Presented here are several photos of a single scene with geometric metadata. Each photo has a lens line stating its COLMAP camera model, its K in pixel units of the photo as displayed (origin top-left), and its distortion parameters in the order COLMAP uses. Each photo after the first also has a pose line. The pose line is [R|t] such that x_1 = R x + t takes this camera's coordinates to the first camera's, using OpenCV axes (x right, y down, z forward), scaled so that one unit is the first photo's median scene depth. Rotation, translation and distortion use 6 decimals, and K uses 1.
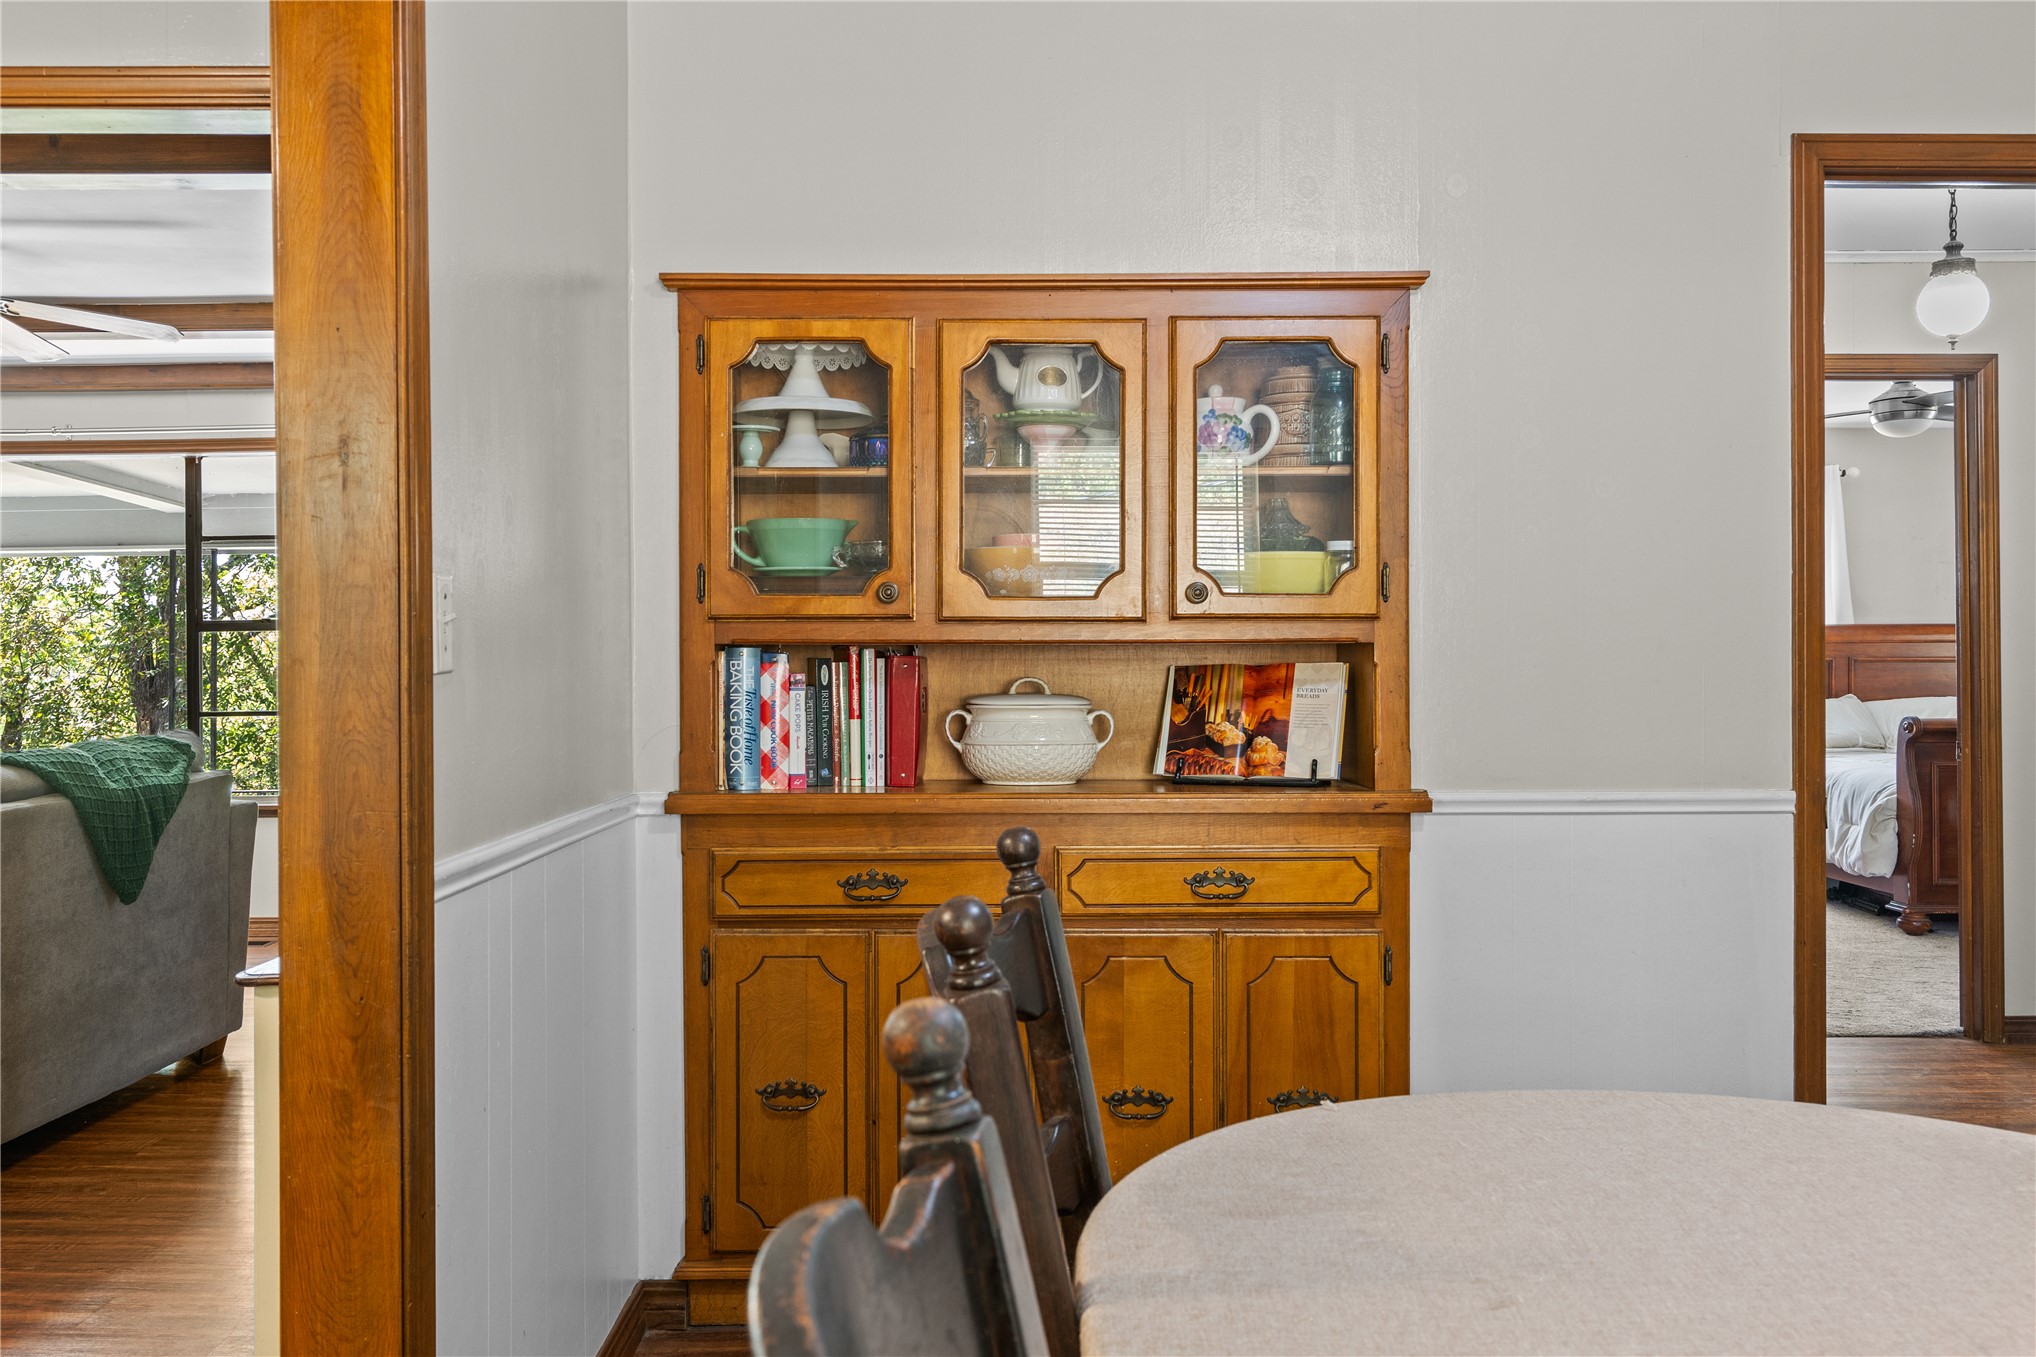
lens RADIAL K [[1686.0, 0, 966.6], [0, 1686.0, 655.5], [0, 0, 1]] dist [0.001558, 0.008713]
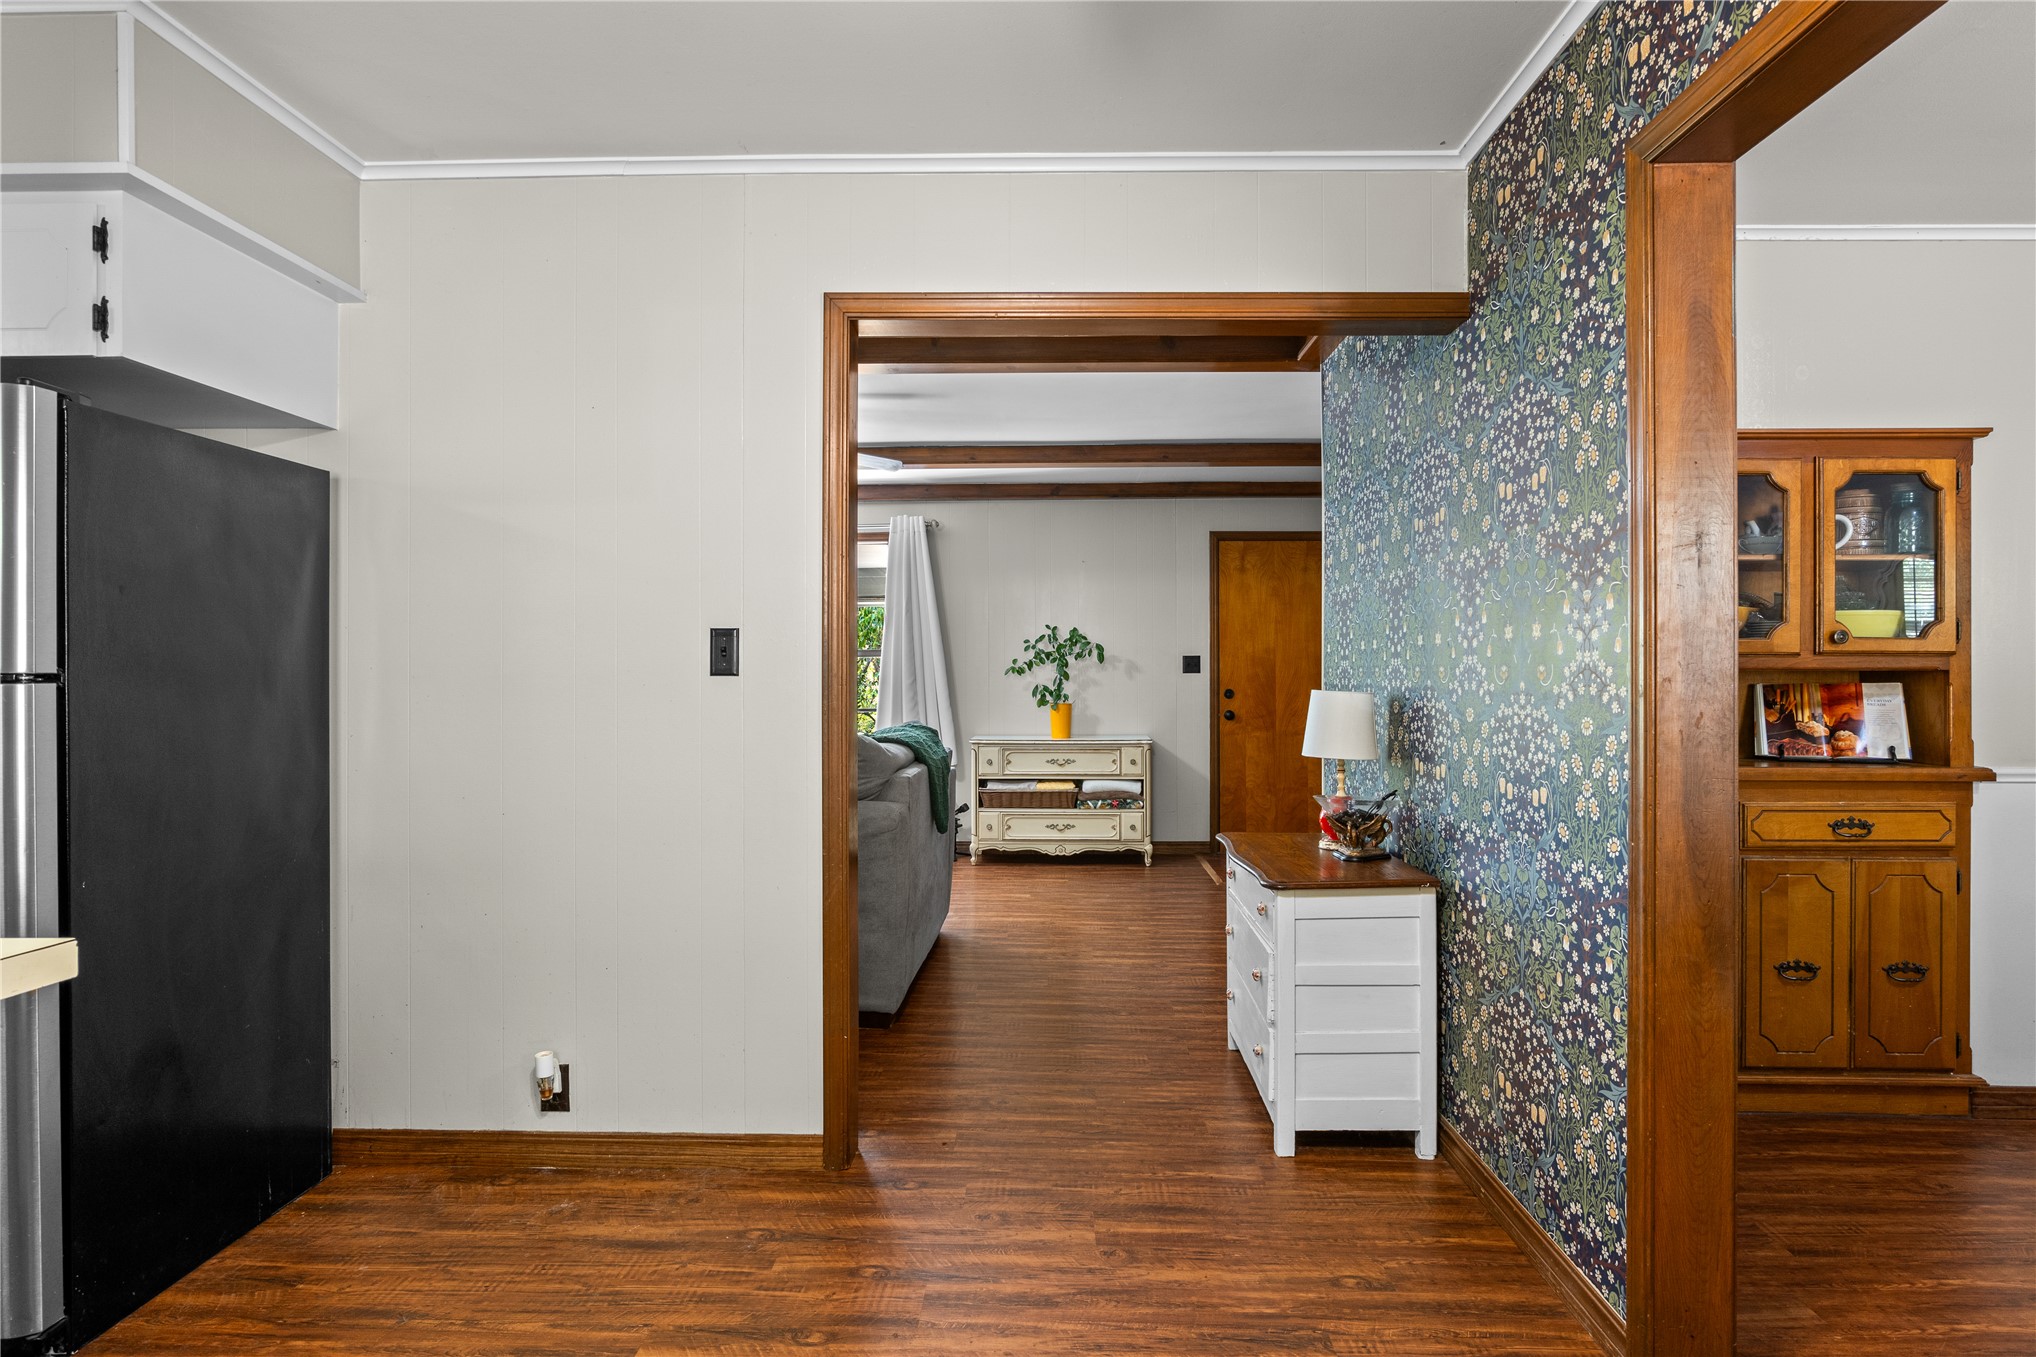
lens RADIAL K [[1087.0, 0, 1026.1], [0, 1087.0, 671.6], [0, 0, 1]] dist [-0.017233, 0.009195]
pose [[0.999875, 0.005631, -0.014768, -0.571256], [-0.005673, 0.999980, -0.002795, 0.001168], [0.014752, 0.002879, 0.999887, 0.009096]]
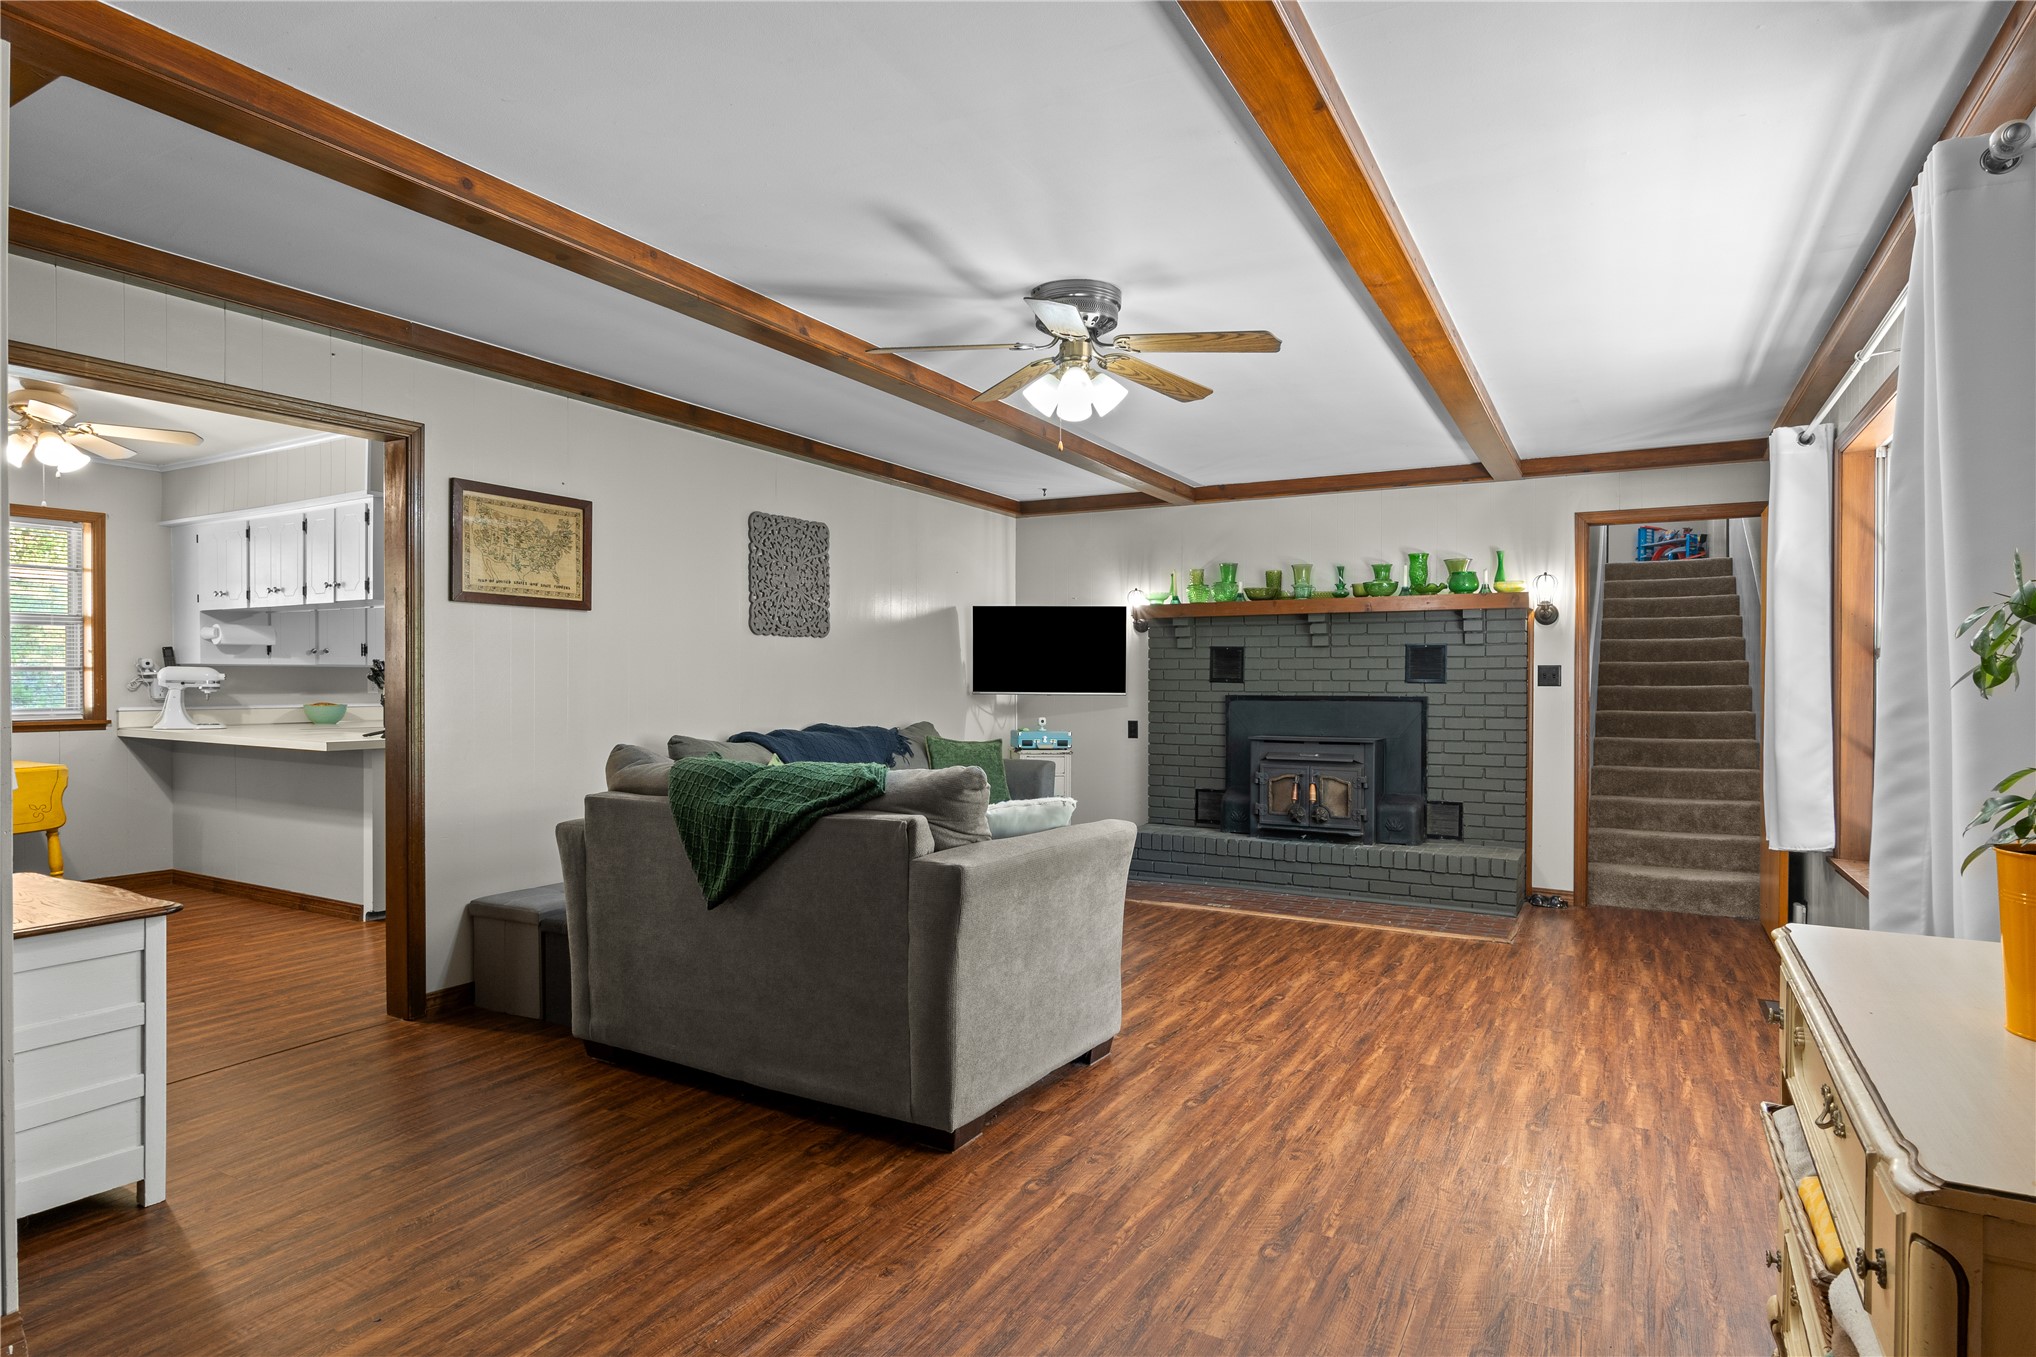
lens RADIAL K [[1087.0, 0, 1010.1], [0, 1087.0, 694.9], [0, 0, 1]] dist [-0.017233, 0.009195]
pose [[-0.487465, 0.015761, -0.873000, 0.028693], [-0.001182, 0.999824, 0.018710, -0.008253], [0.873142, 0.010152, -0.487361, 2.123664]]
